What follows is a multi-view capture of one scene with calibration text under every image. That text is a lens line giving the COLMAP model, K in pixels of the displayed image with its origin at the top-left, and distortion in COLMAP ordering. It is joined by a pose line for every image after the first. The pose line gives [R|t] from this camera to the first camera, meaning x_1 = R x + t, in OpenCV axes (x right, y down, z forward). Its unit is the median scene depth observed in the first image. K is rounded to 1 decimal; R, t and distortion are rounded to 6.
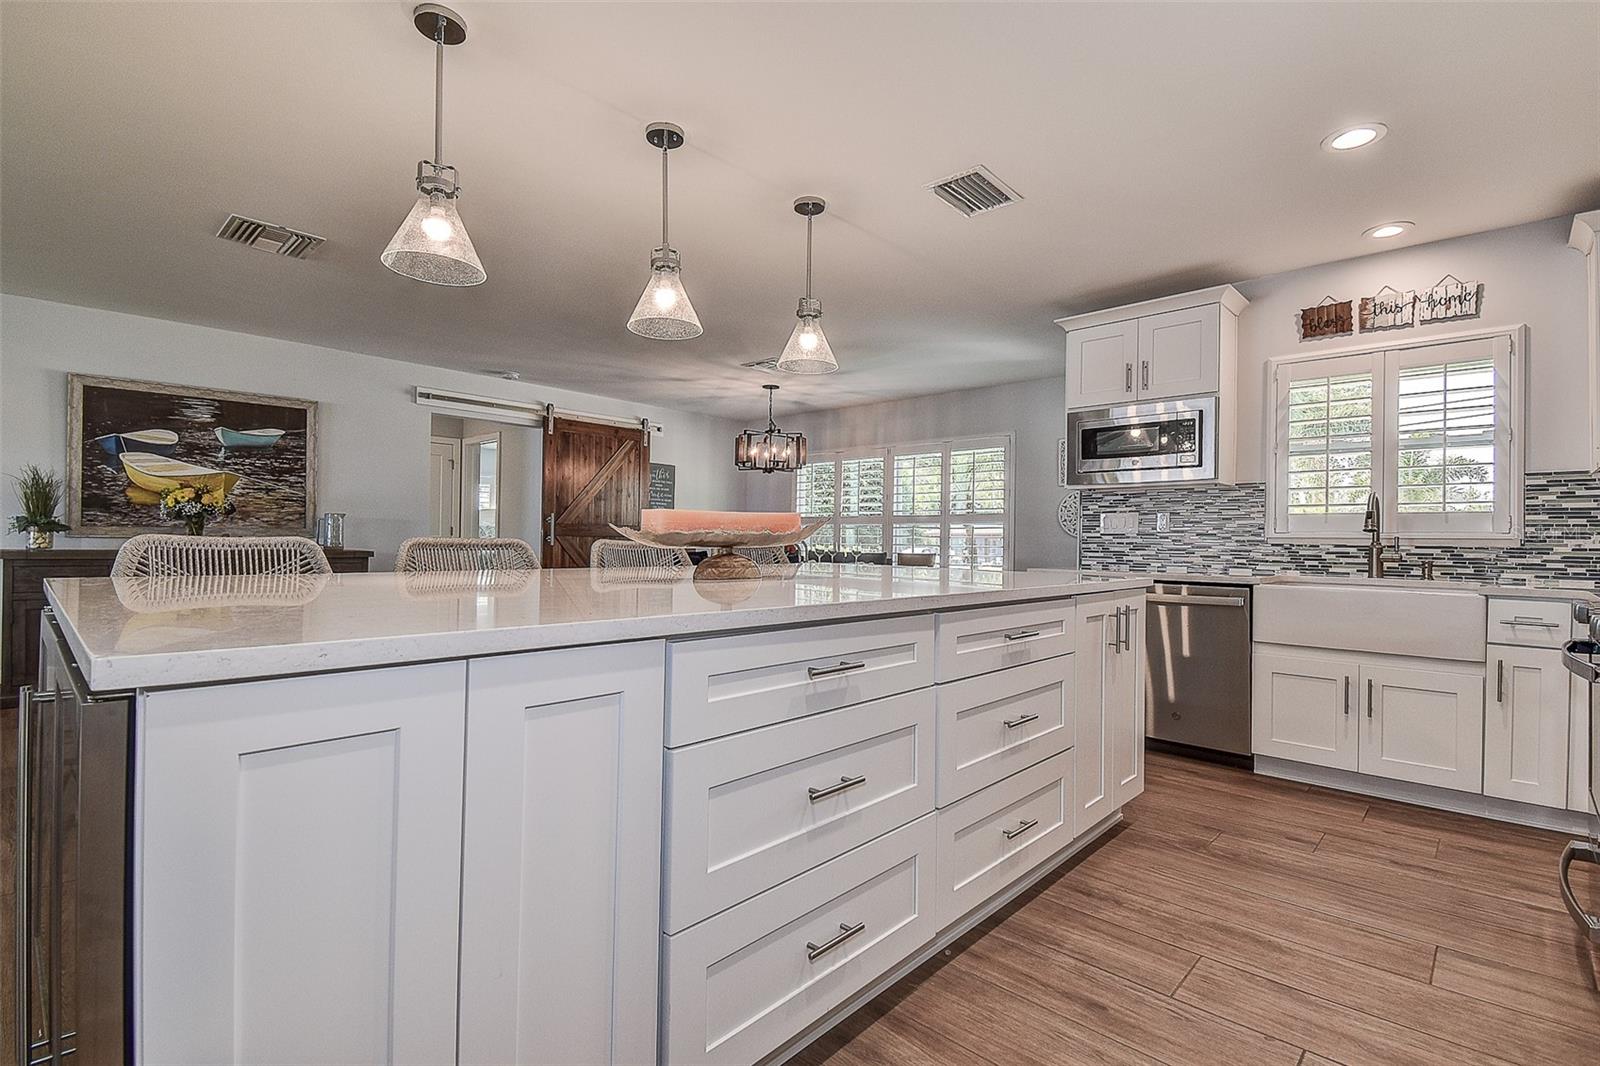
lens RADIAL K [[730.3, 0, 793.6], [0, 730.3, 536.9], [0, 0, 1]] dist [0.003605, -0.009358]
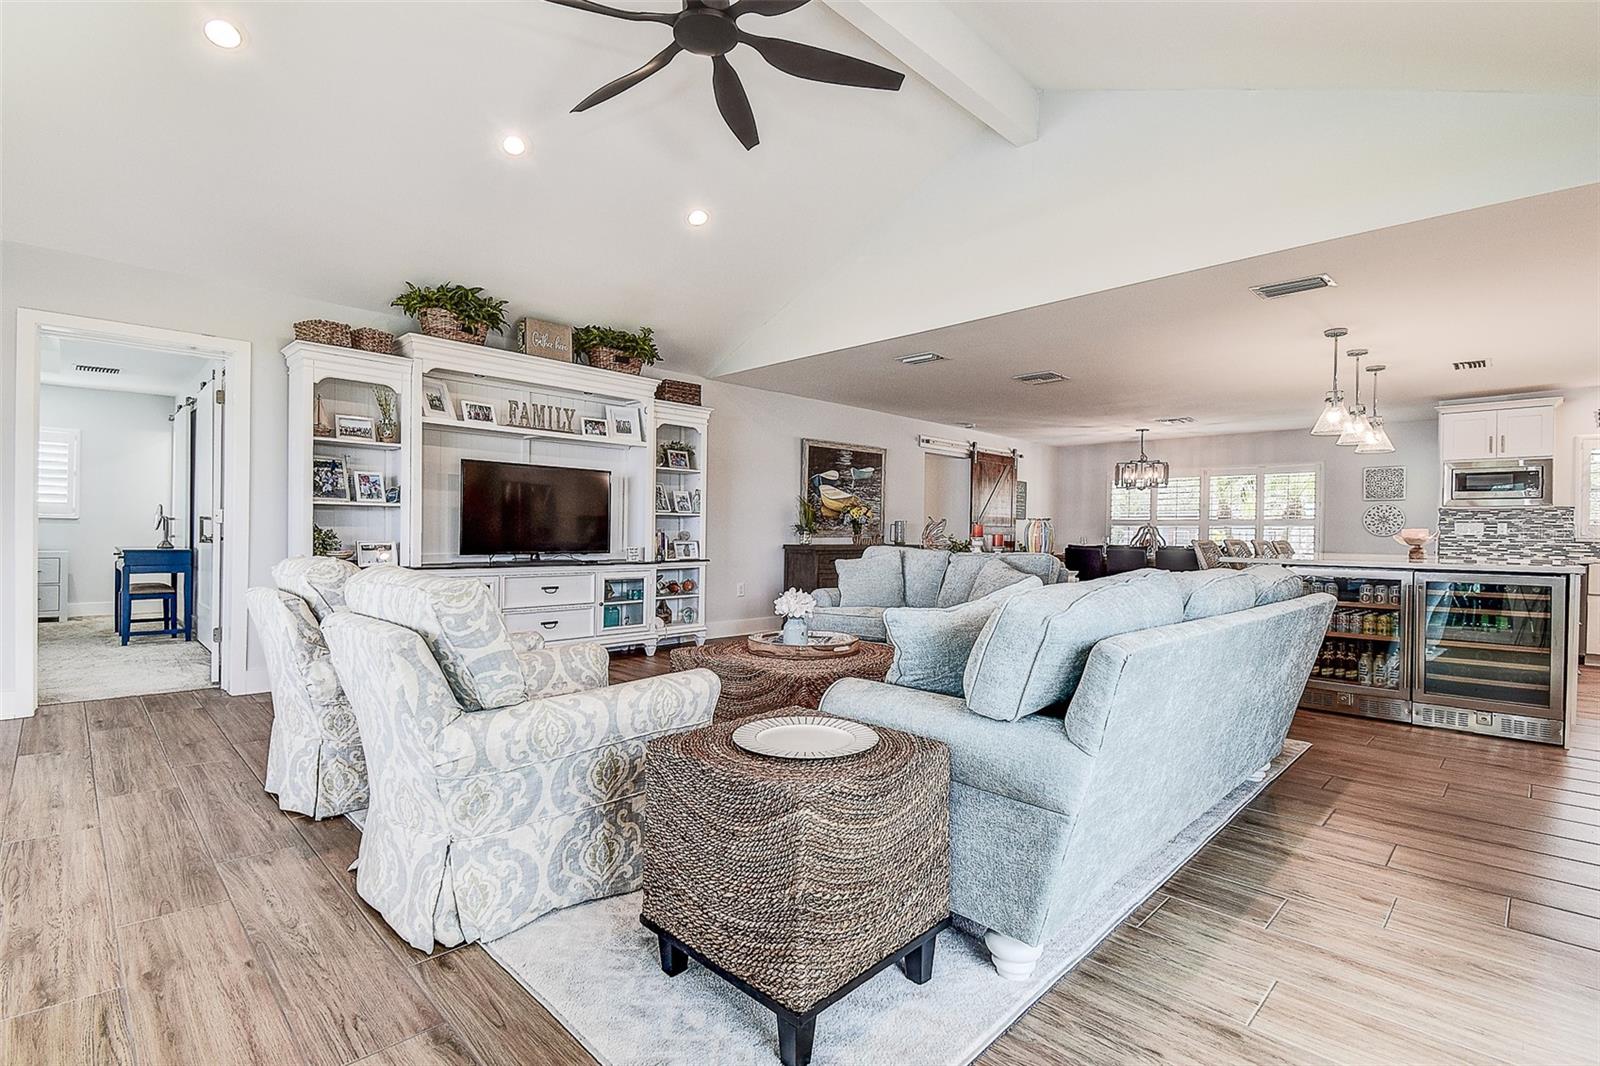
lens RADIAL K [[730.3, 0, 796.2], [0, 730.3, 534.0], [0, 0, 1]] dist [0.003605, -0.009358]
pose [[0.998904, -0.000387, -0.046815, -1.252047], [0.000694, 0.999978, 0.006537, -0.024020], [0.046811, -0.006563, 0.998882, -0.900376]]
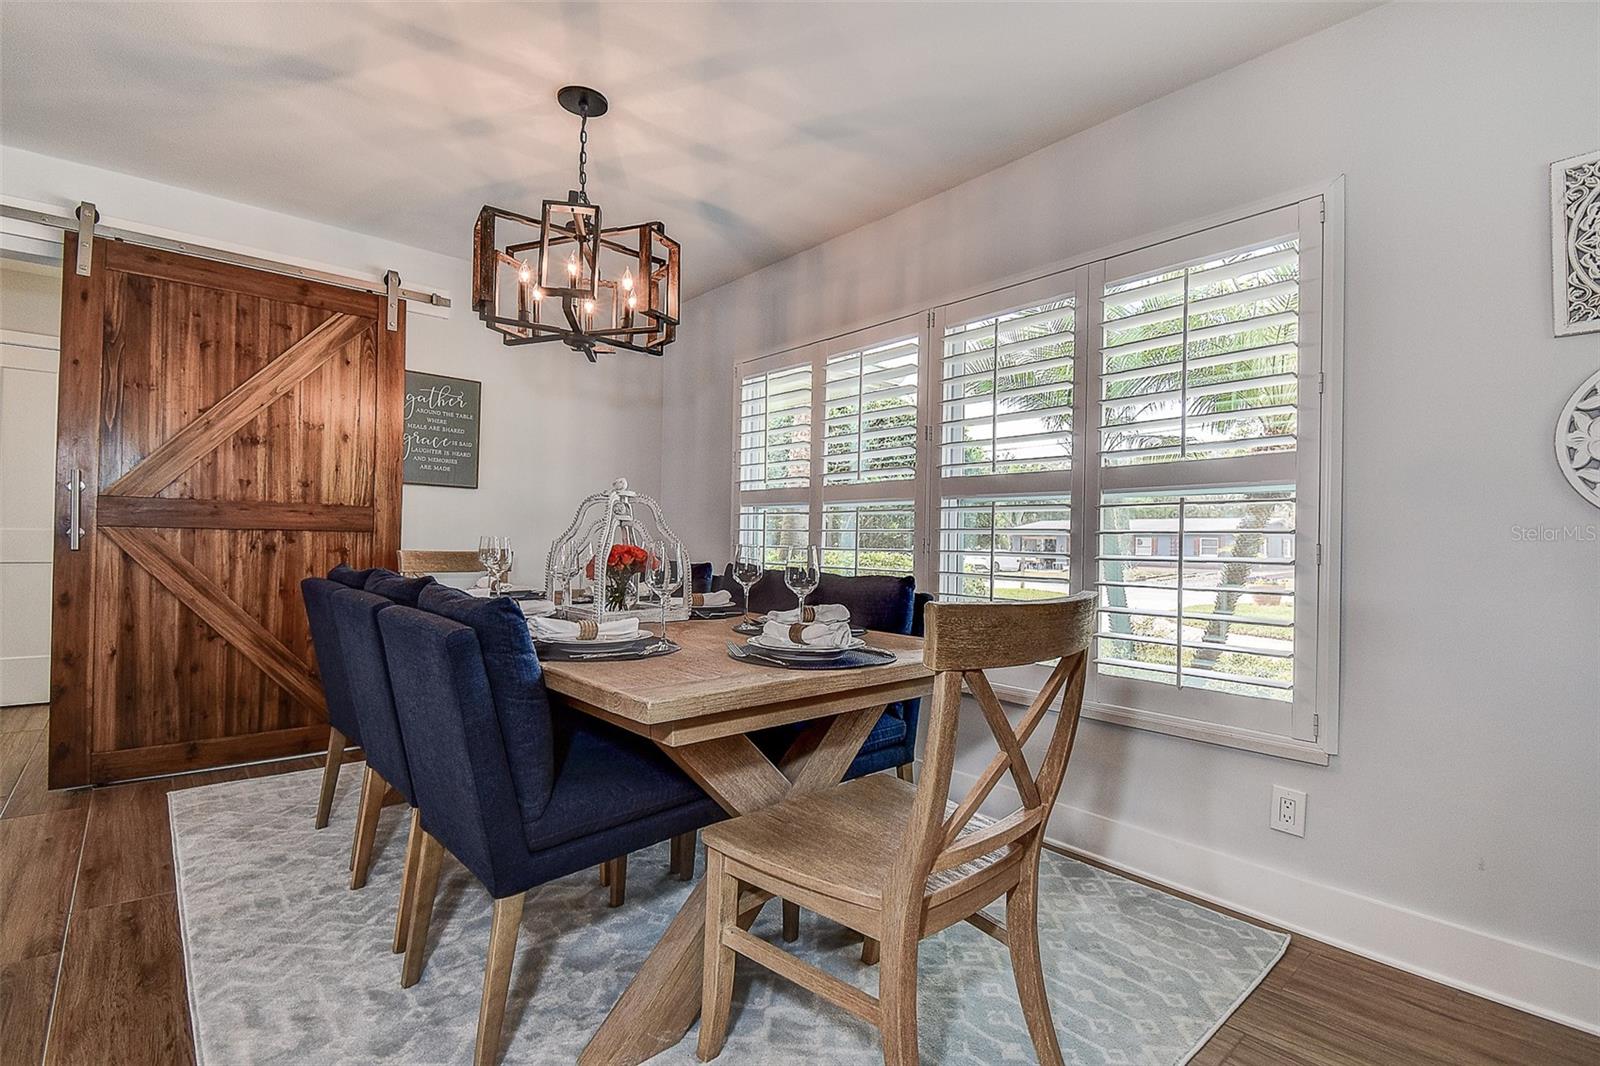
lens RADIAL K [[730.3, 0, 804.5], [0, 730.3, 538.5], [0, 0, 1]] dist [0.003605, -0.009358]
pose [[0.996649, 0.001675, -0.081783, 0.203446], [-0.001894, 0.999995, -0.002598, 0.011924], [0.081778, 0.002745, 0.996647, 1.282370]]
